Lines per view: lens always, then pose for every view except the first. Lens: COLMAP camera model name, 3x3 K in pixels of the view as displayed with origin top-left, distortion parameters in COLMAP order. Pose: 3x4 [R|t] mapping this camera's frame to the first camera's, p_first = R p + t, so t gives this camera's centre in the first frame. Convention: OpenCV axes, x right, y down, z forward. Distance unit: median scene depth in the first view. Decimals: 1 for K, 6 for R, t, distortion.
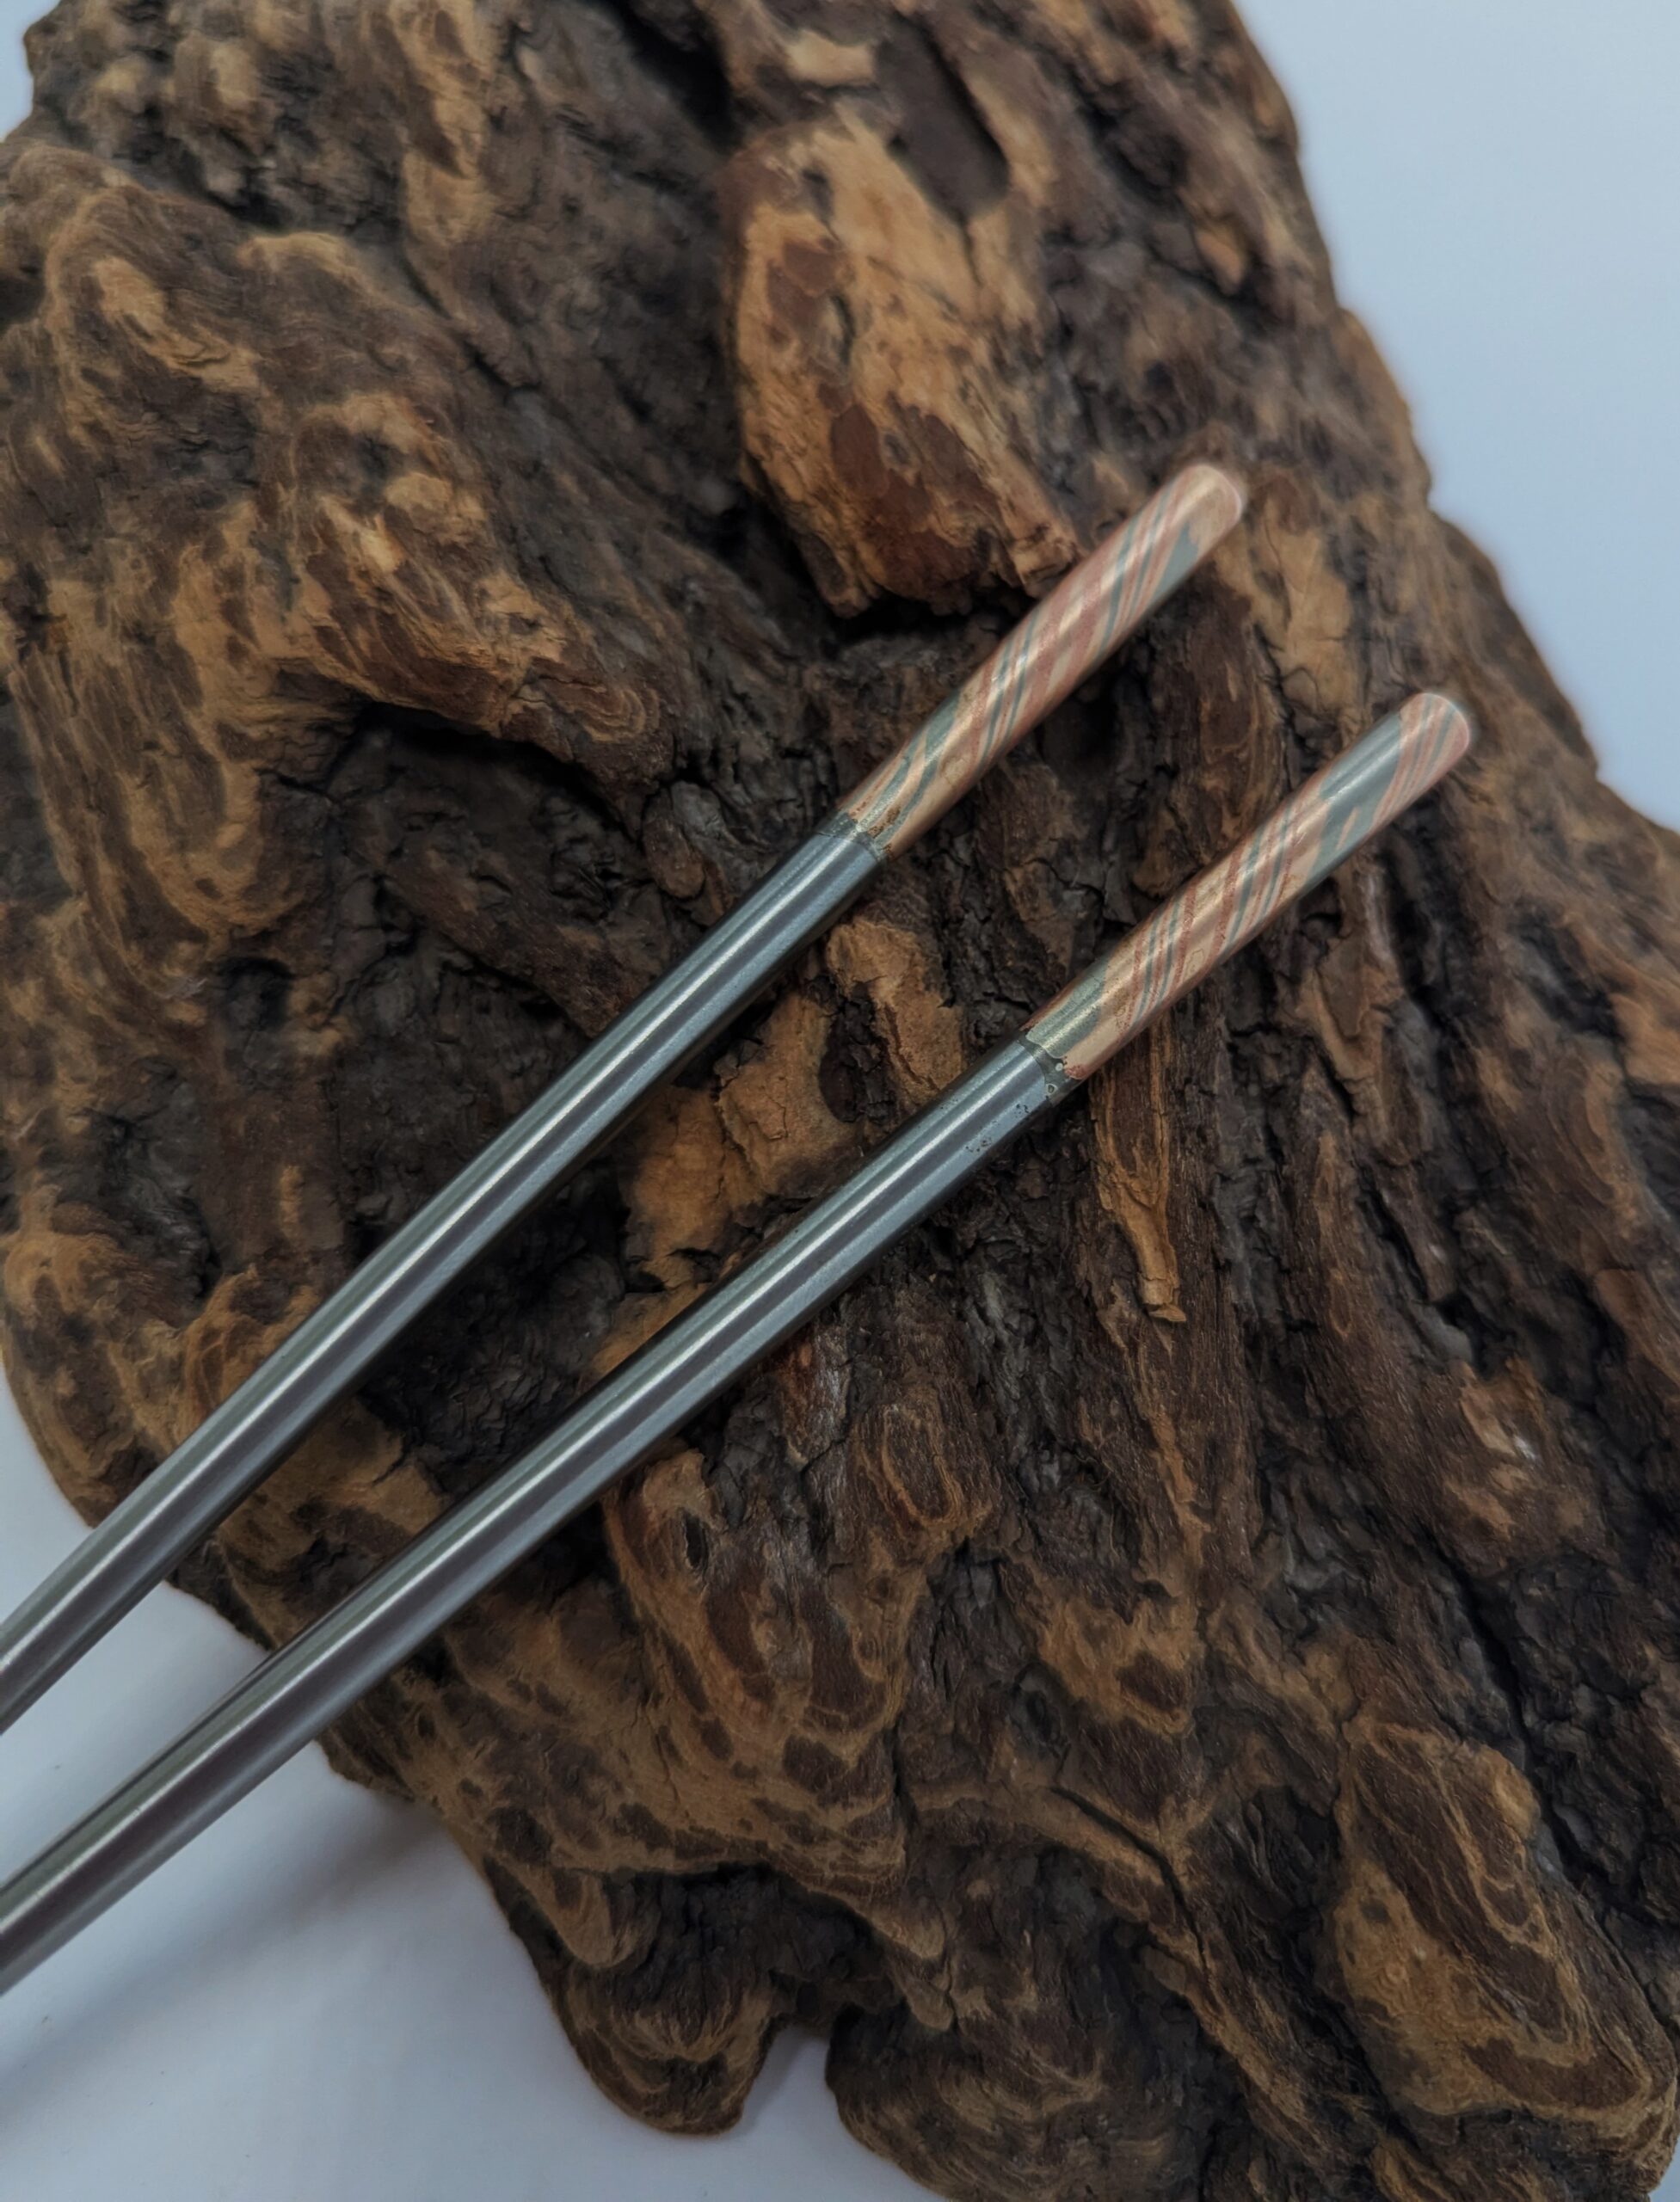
lens RADIAL K [[1870.5, 0, 945.3], [0, 1870.5, 1002.4], [0, 0, 1]] dist [-0.065666, 0.046718]
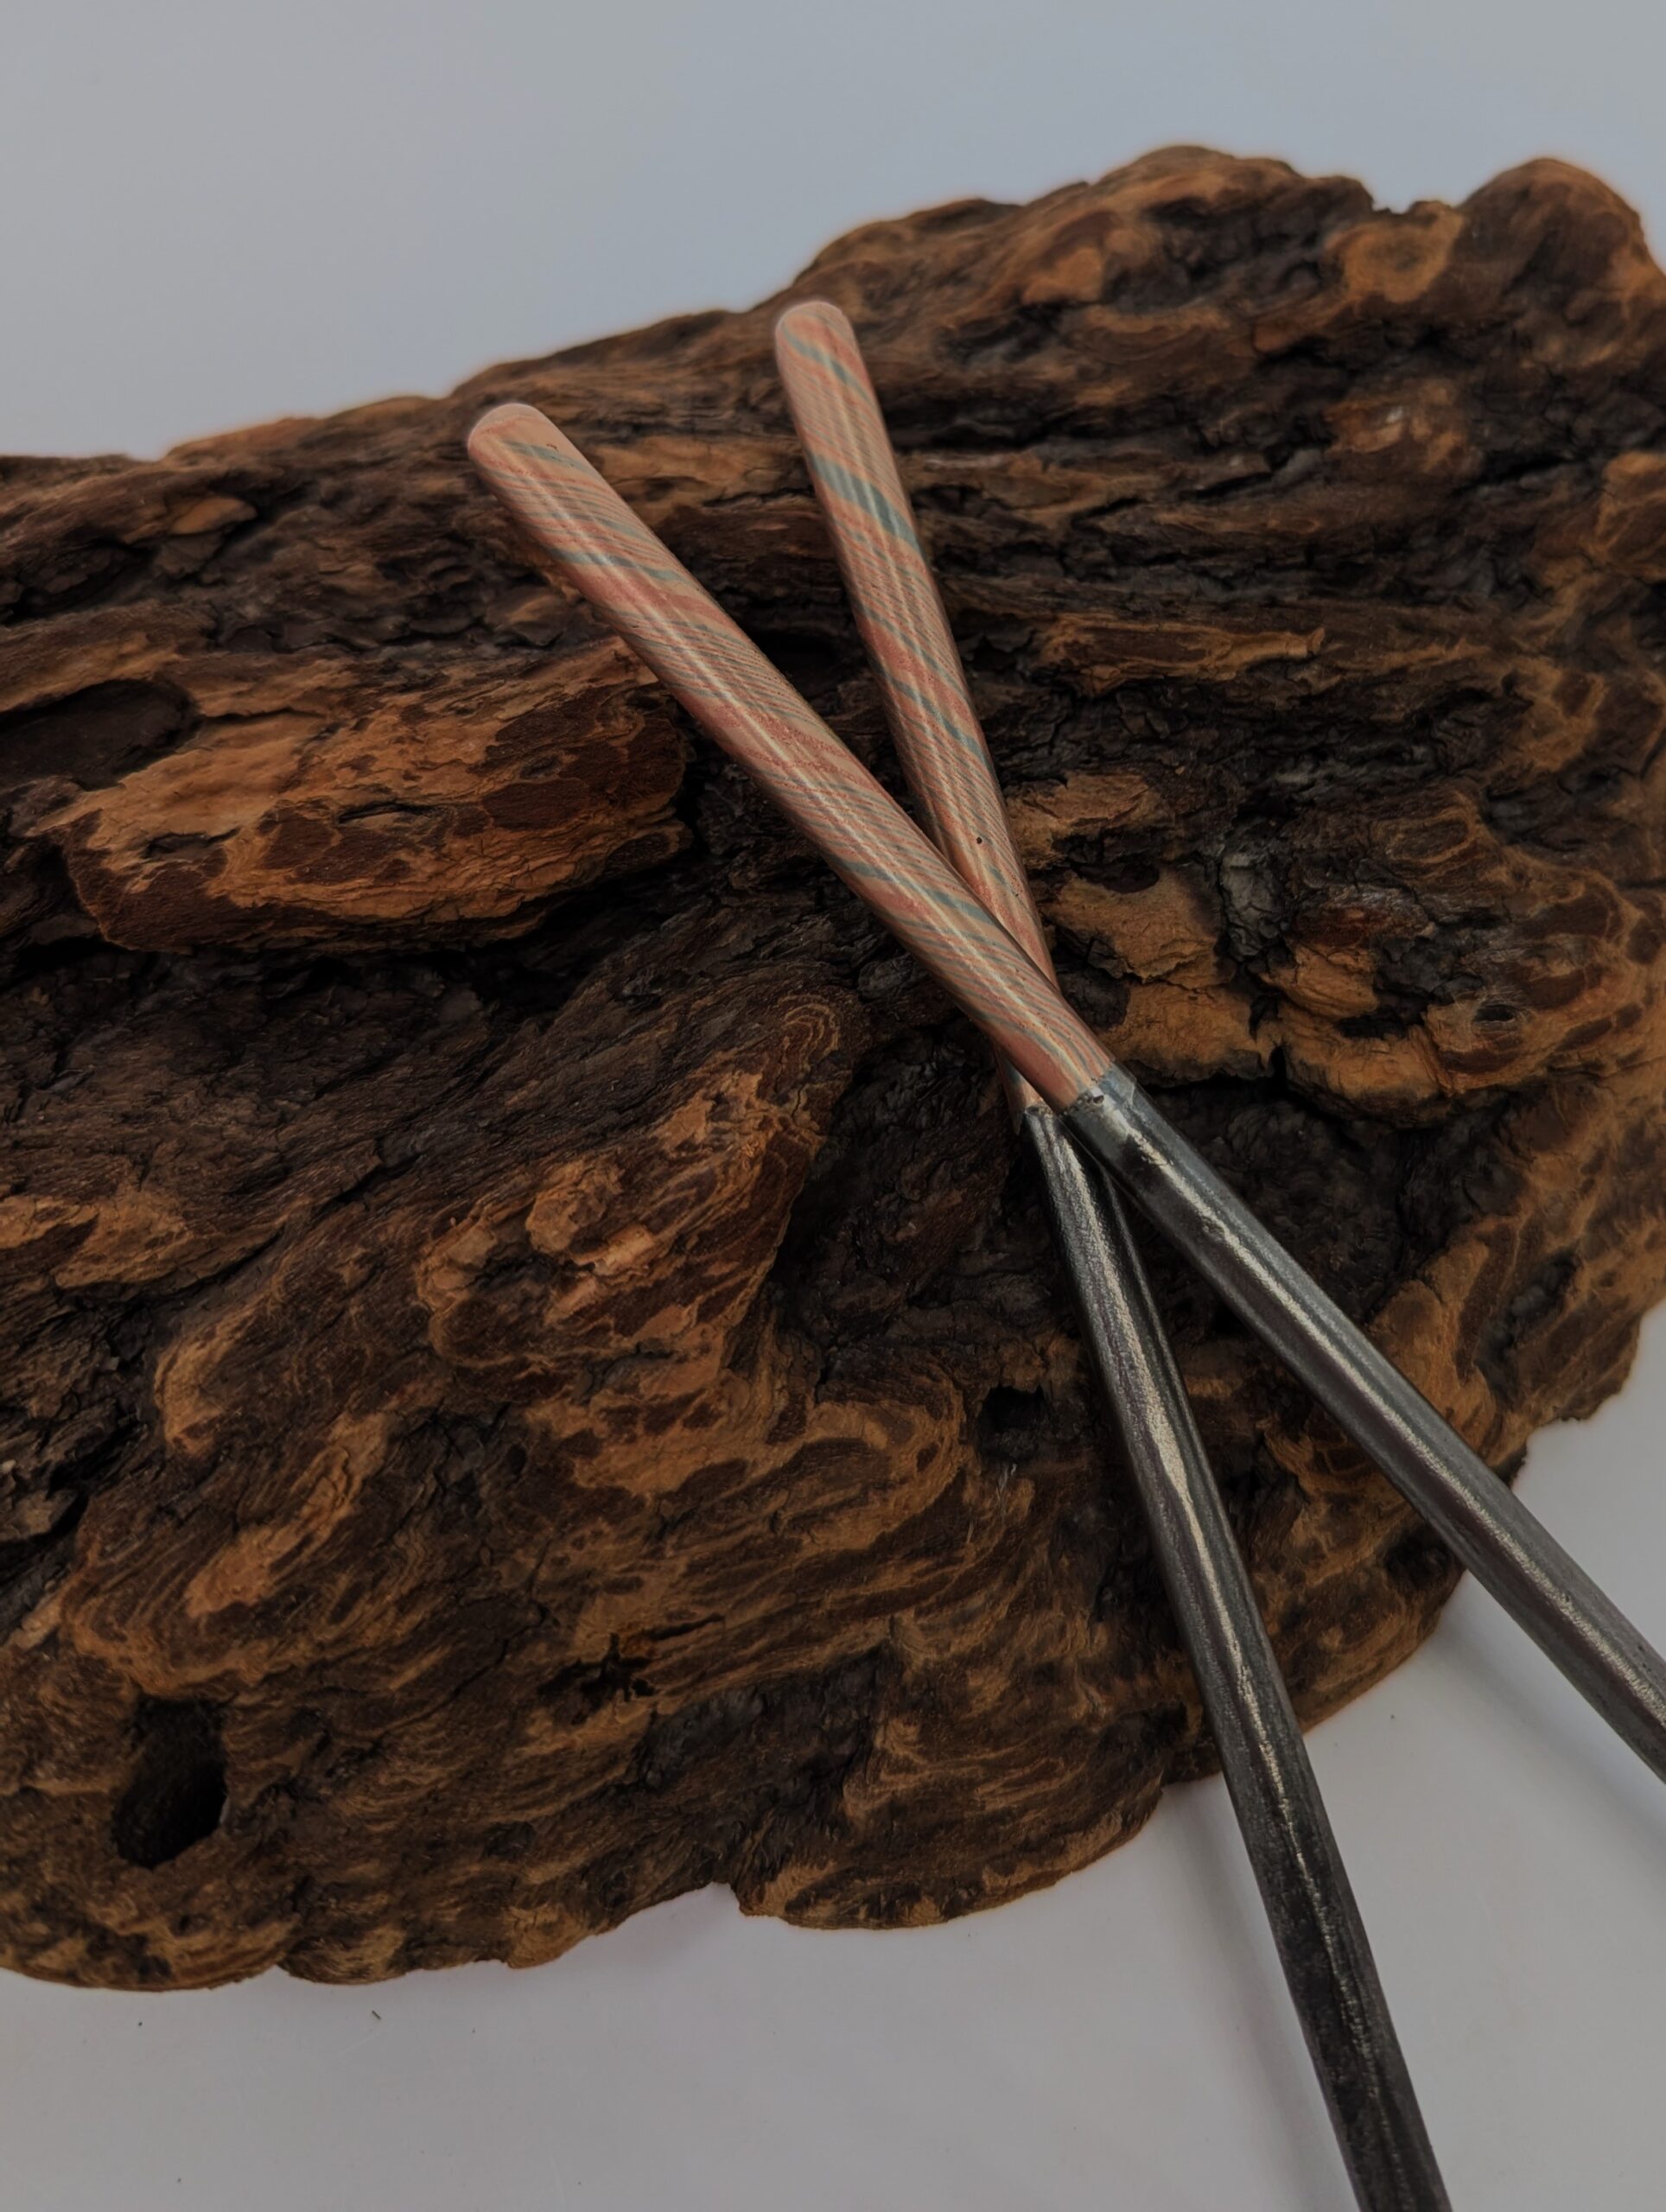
lens RADIAL K [[2132.0, 0, 1039.2], [0, 2132.0, 796.3], [0, 0, 1]] dist [-0.020565, -0.014556]
pose [[0.037235, -0.948193, 0.315505, -0.420341], [0.918778, 0.156654, 0.362364, -0.485771], [-0.393016, 0.276387, 0.877011, -0.154013]]
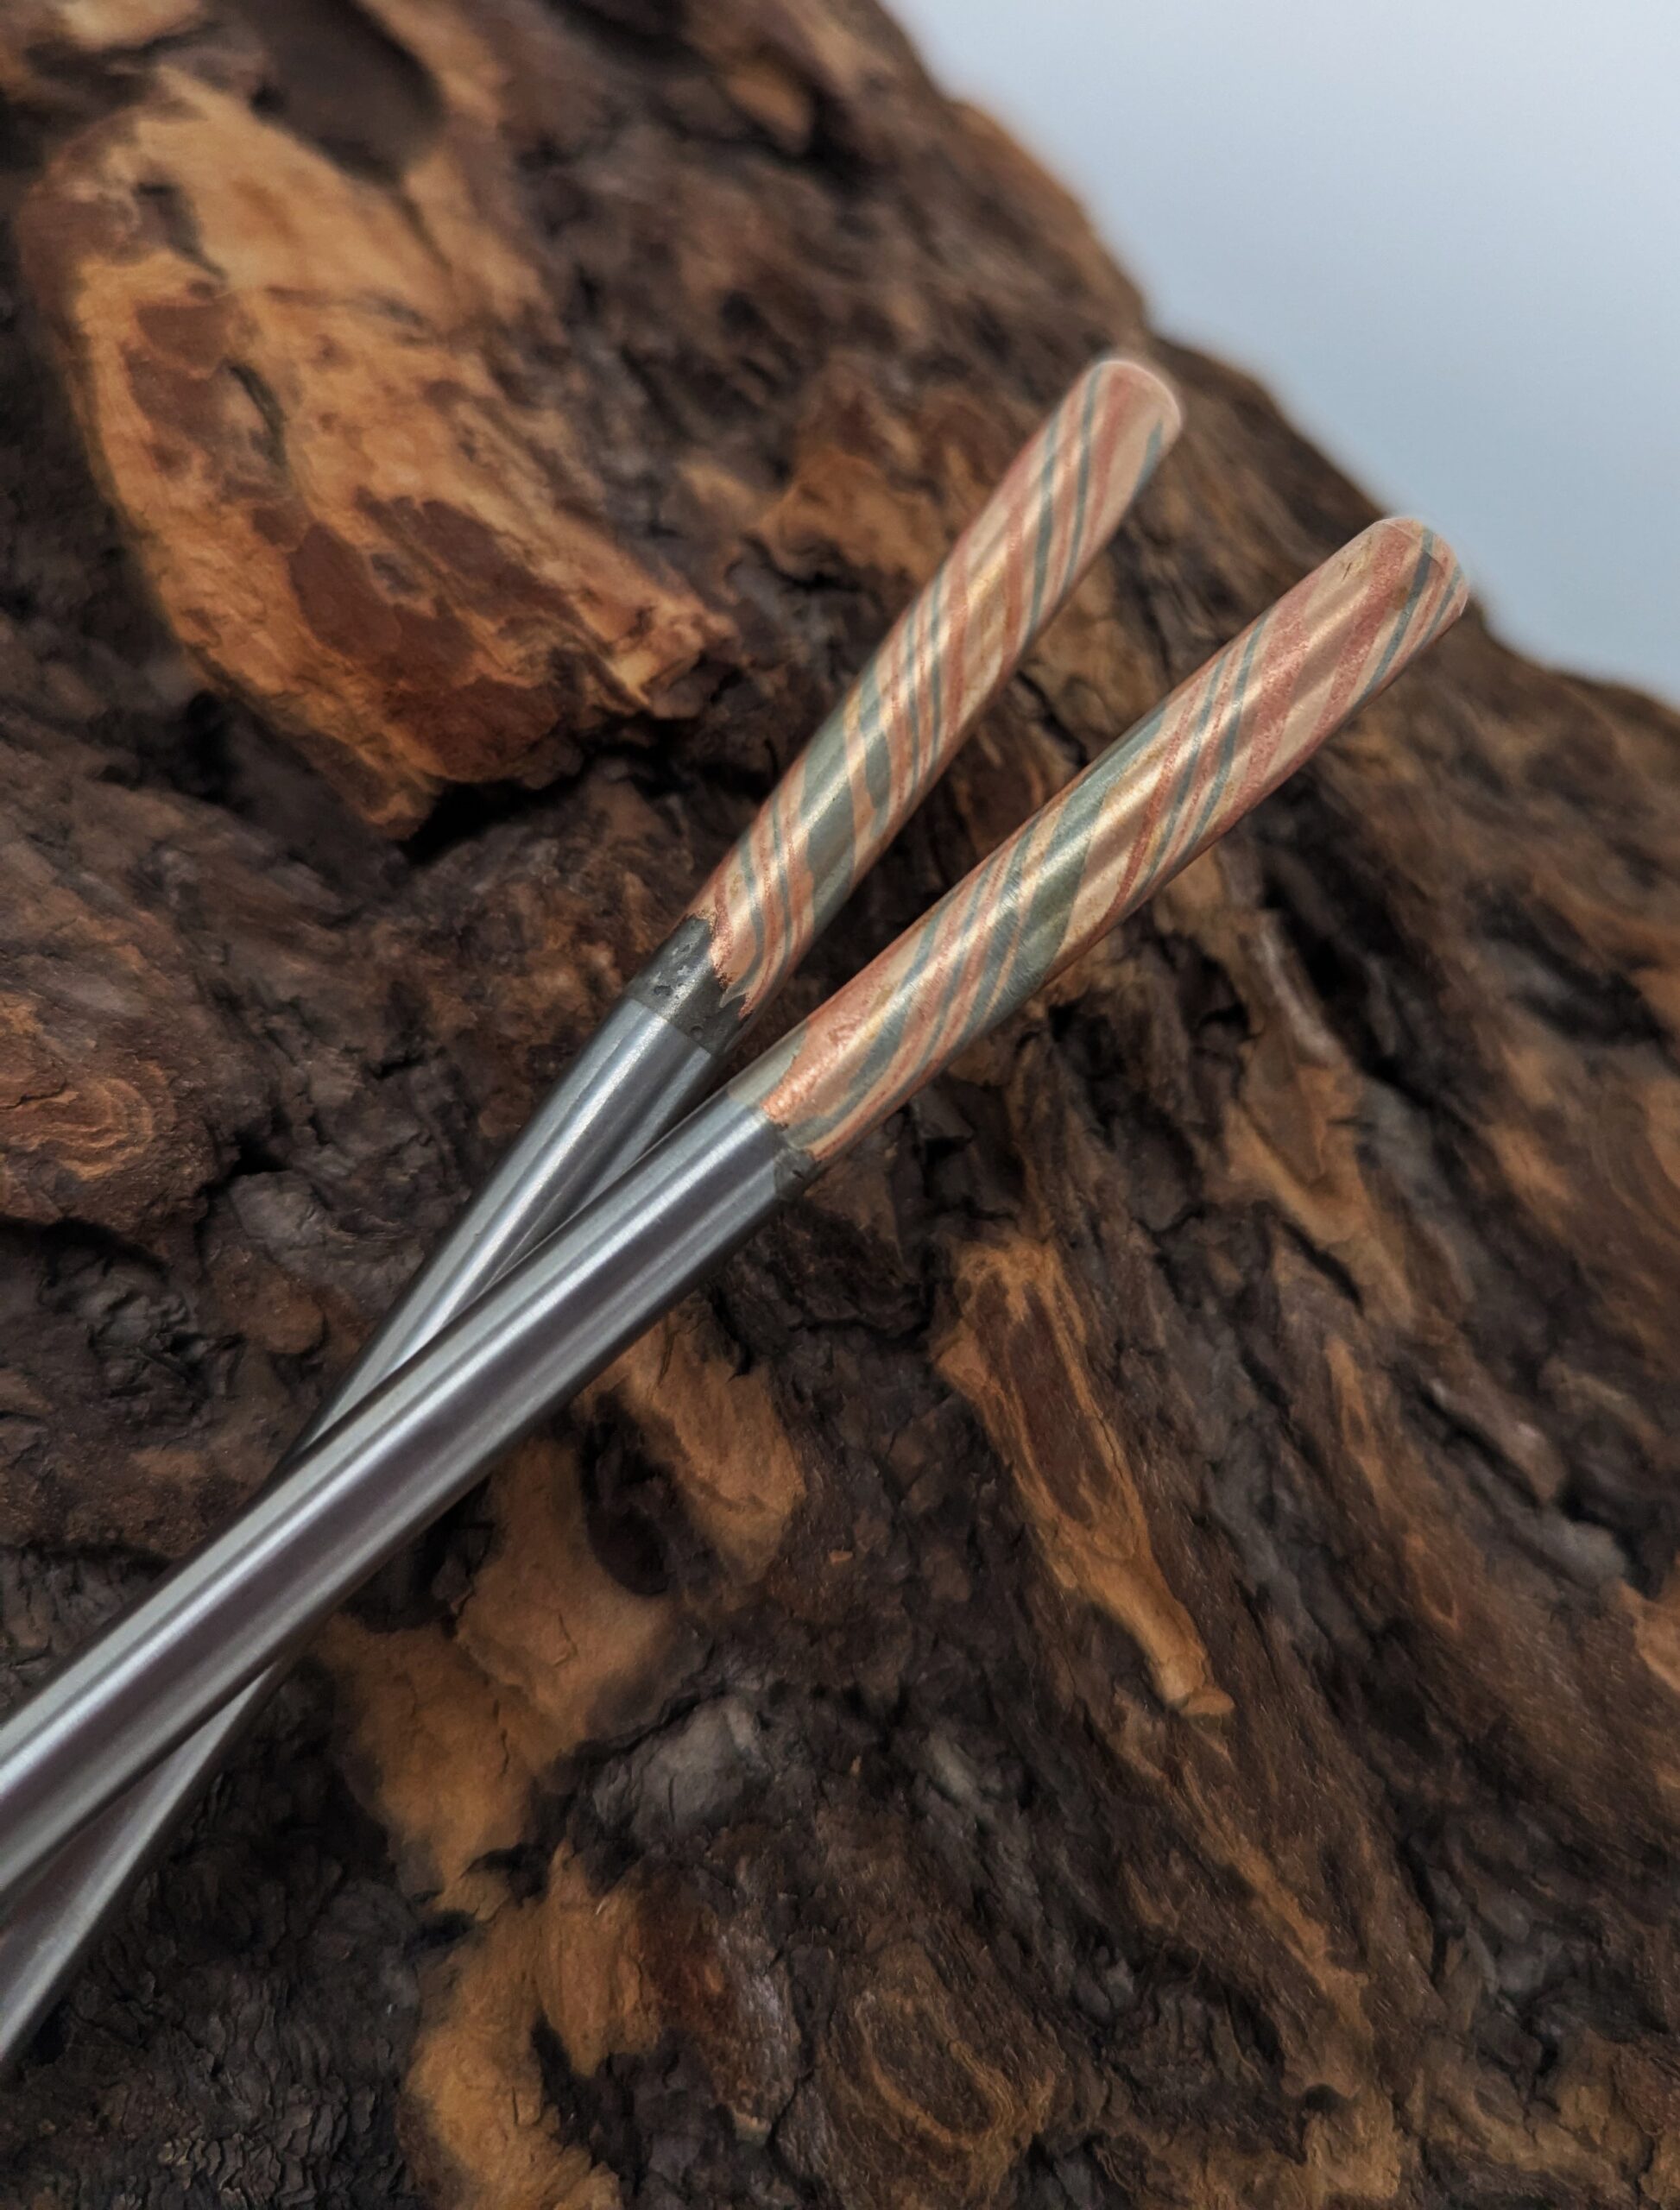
lens RADIAL K [[2206.7, 0, 998.4], [0, 2206.7, 832.9], [0, 0, 1]] dist [-0.089659, 0.034409]
pose [[0.939234, -0.322983, 0.116282, 0.056836], [0.323209, 0.946167, 0.017425, -0.160146], [-0.115650, 0.021218, 0.993063, 0.214364]]
